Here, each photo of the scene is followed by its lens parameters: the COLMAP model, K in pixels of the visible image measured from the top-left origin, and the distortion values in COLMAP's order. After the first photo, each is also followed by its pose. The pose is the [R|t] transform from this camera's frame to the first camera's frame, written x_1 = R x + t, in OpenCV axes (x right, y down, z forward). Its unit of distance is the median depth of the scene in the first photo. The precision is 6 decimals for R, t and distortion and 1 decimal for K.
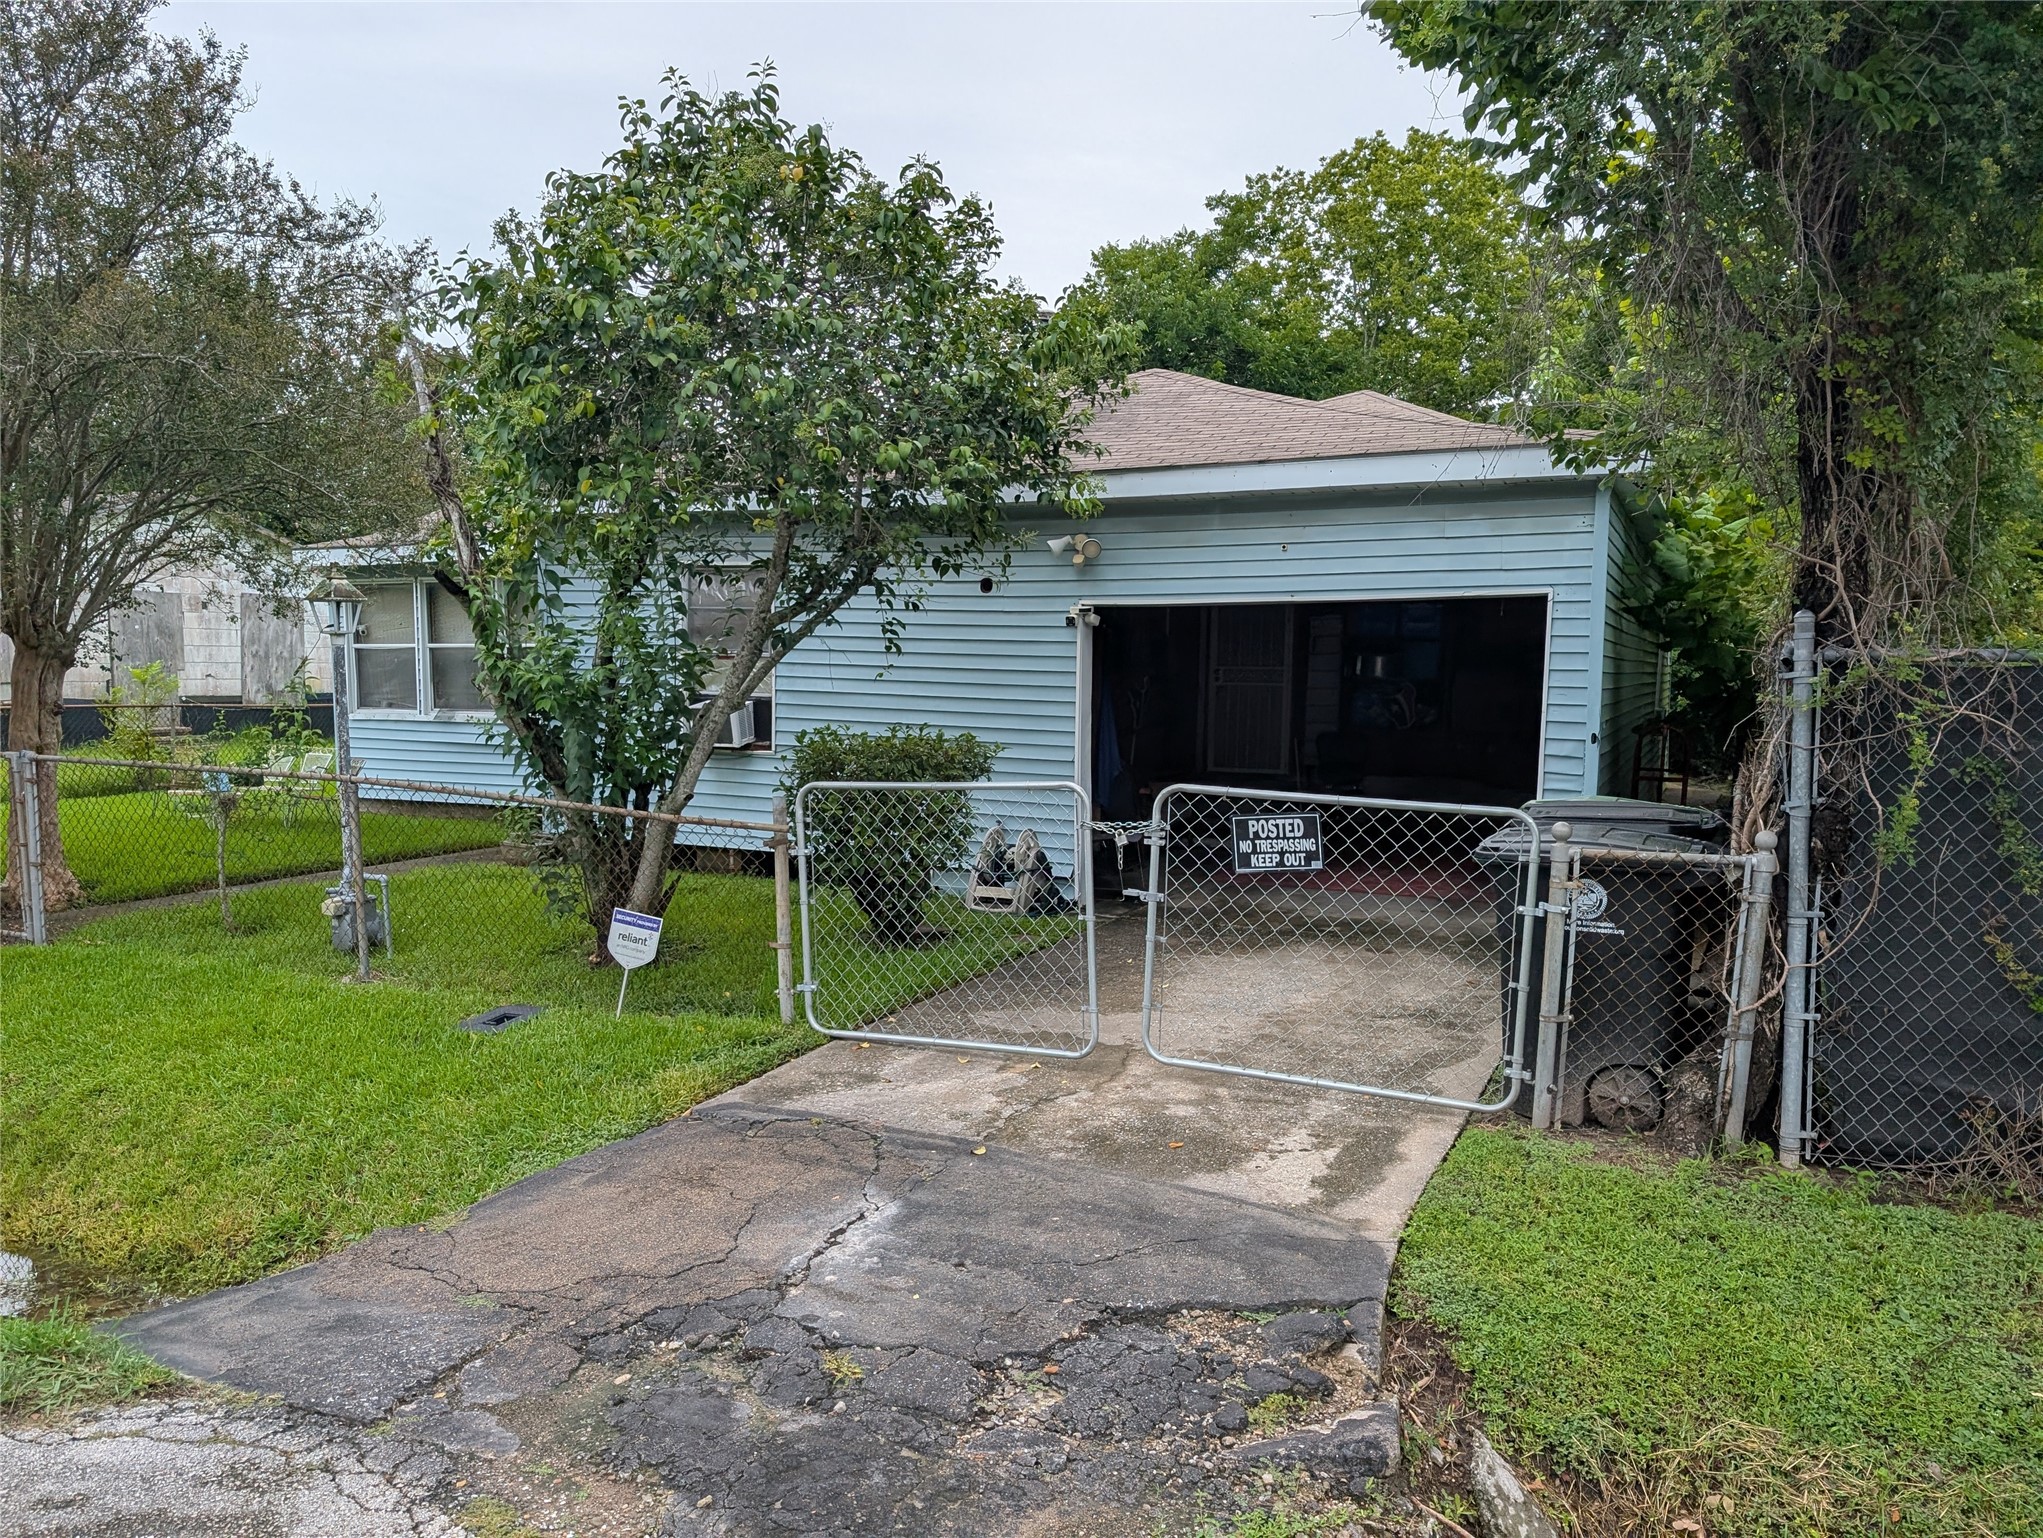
lens RADIAL K [[1570.7, 0, 1037.0], [0, 1570.7, 780.7], [0, 0, 1]] dist [0.021771, -0.012167]
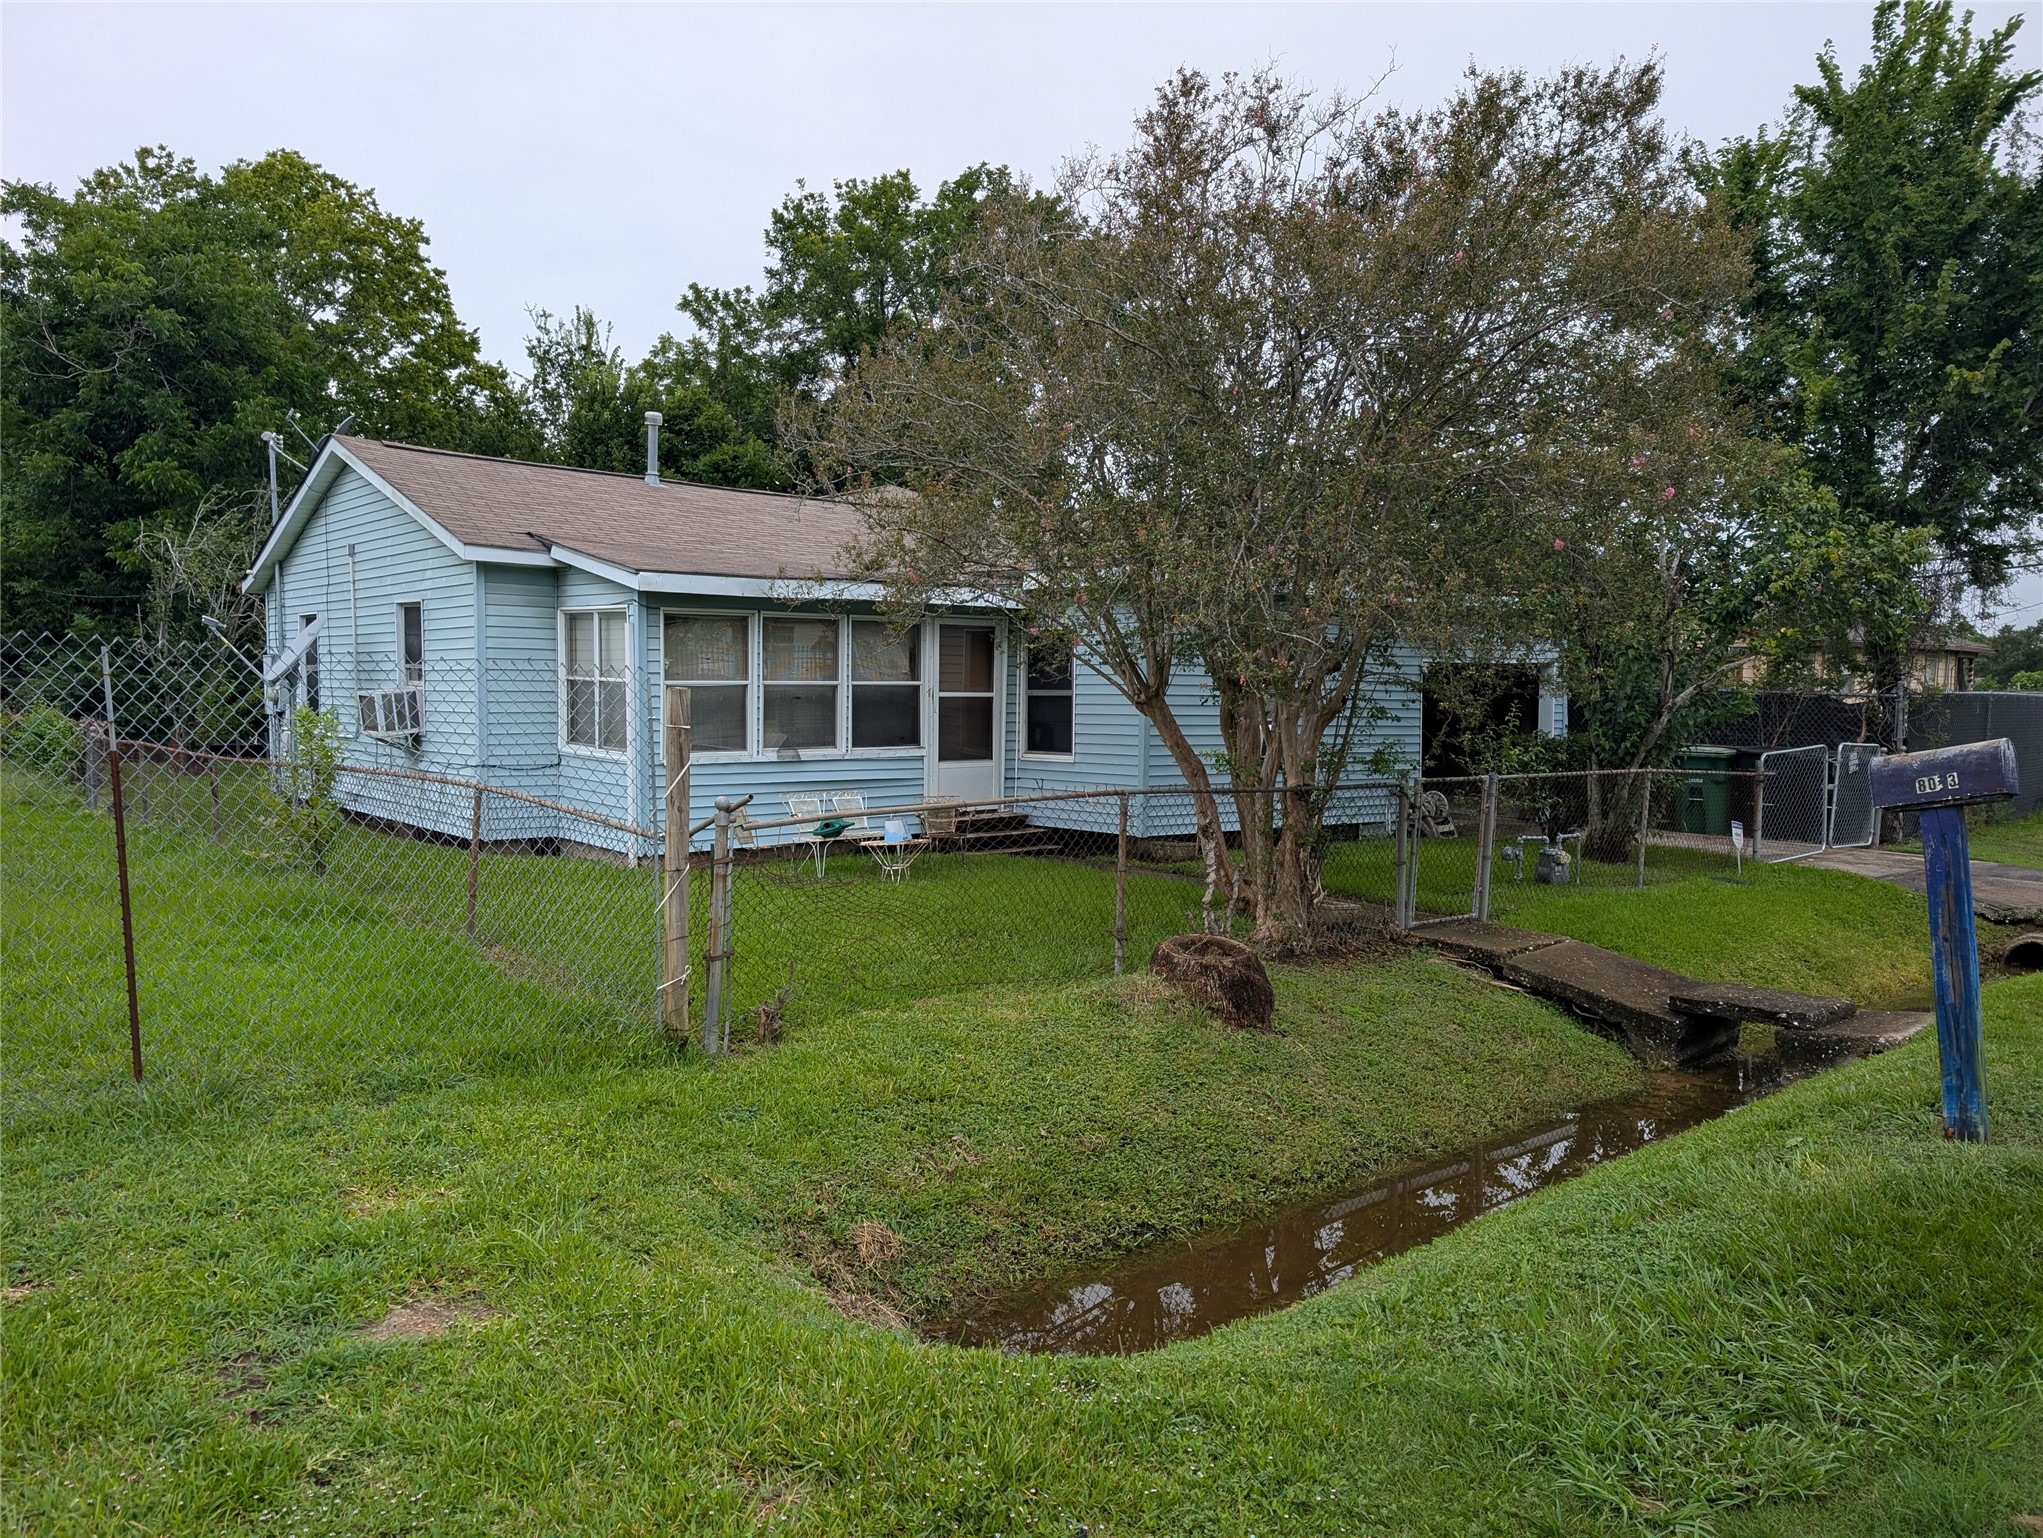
lens RADIAL K [[1478.5, 0, 1032.7], [0, 1478.5, 779.2], [0, 0, 1]] dist [0.017522, -0.002808]
pose [[0.432715, -0.063269, 0.899308, -2.550620], [0.064853, 0.997135, 0.038947, -0.116576], [-0.899195, 0.041470, 0.435578, 1.042055]]
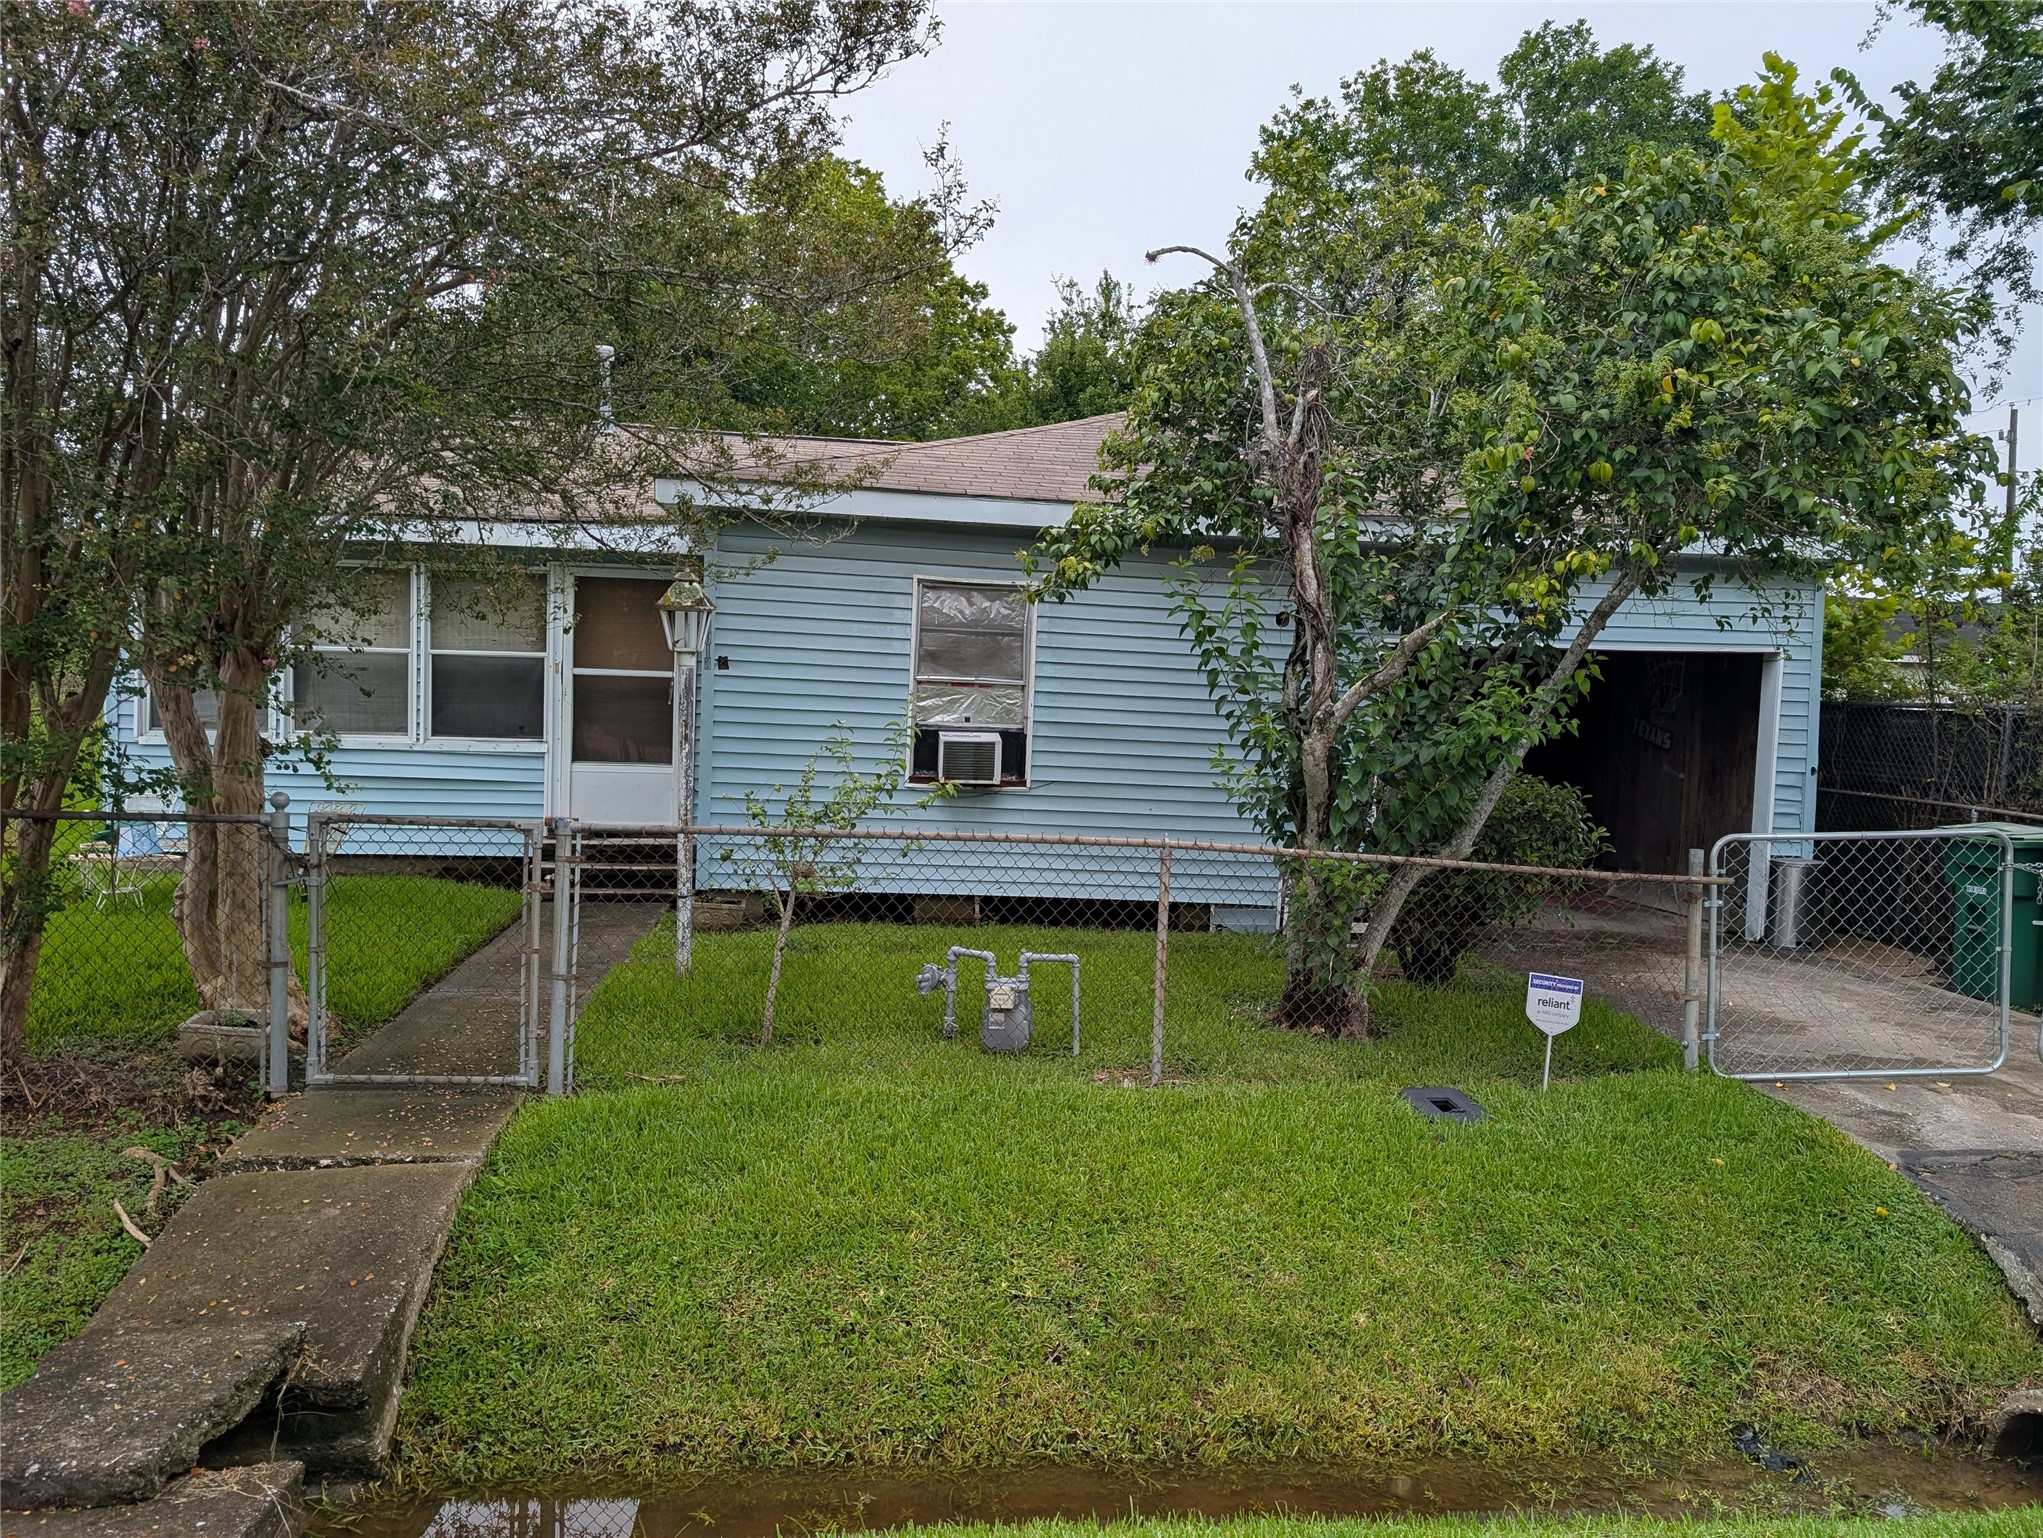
lens RADIAL K [[1573.6, 0, 1021.5], [0, 1573.6, 769.0], [0, 0, 1]] dist [0.019027, -0.006904]
pose [[0.851859, -0.010025, 0.523675, -1.096948], [0.013070, 0.999912, -0.002118, -0.047285], [-0.523608, 0.008649, 0.851916, 0.373018]]
